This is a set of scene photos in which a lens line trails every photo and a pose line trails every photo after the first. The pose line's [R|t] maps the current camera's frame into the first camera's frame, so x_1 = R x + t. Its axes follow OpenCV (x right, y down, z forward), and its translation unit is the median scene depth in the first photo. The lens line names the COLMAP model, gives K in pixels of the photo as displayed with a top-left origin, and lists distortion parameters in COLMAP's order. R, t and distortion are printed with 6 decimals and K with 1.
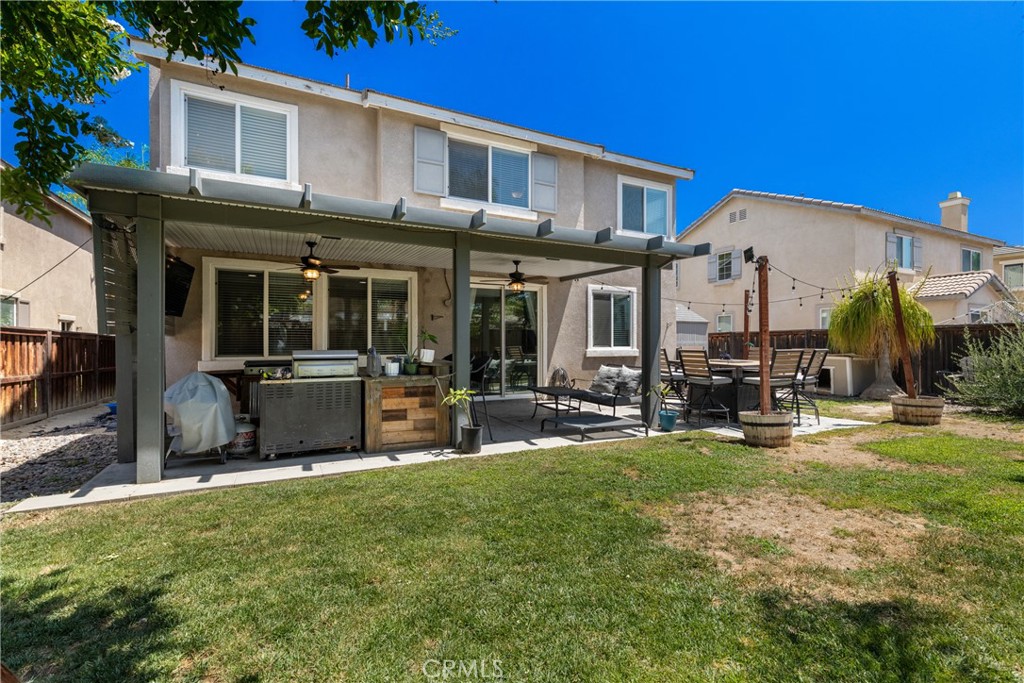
lens RADIAL K [[458.6, 0, 513.0], [0, 458.6, 347.6], [0, 0, 1]] dist [0.009241, -0.001950]
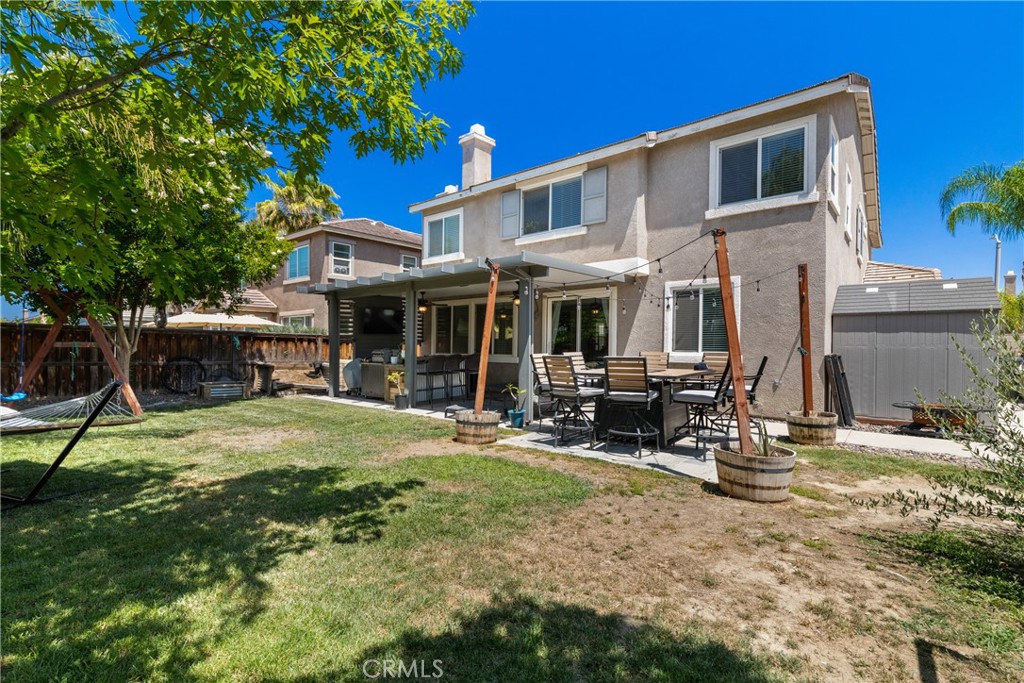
lens RADIAL K [[458.6, 0, 511.5], [0, 458.6, 339.3], [0, 0, 1]] dist [0.009241, -0.001950]
pose [[0.393551, 0.007389, -0.919273, 1.030409], [0.000155, 0.999967, 0.008103, -0.038214], [0.919303, -0.003331, 0.393537, 0.428282]]
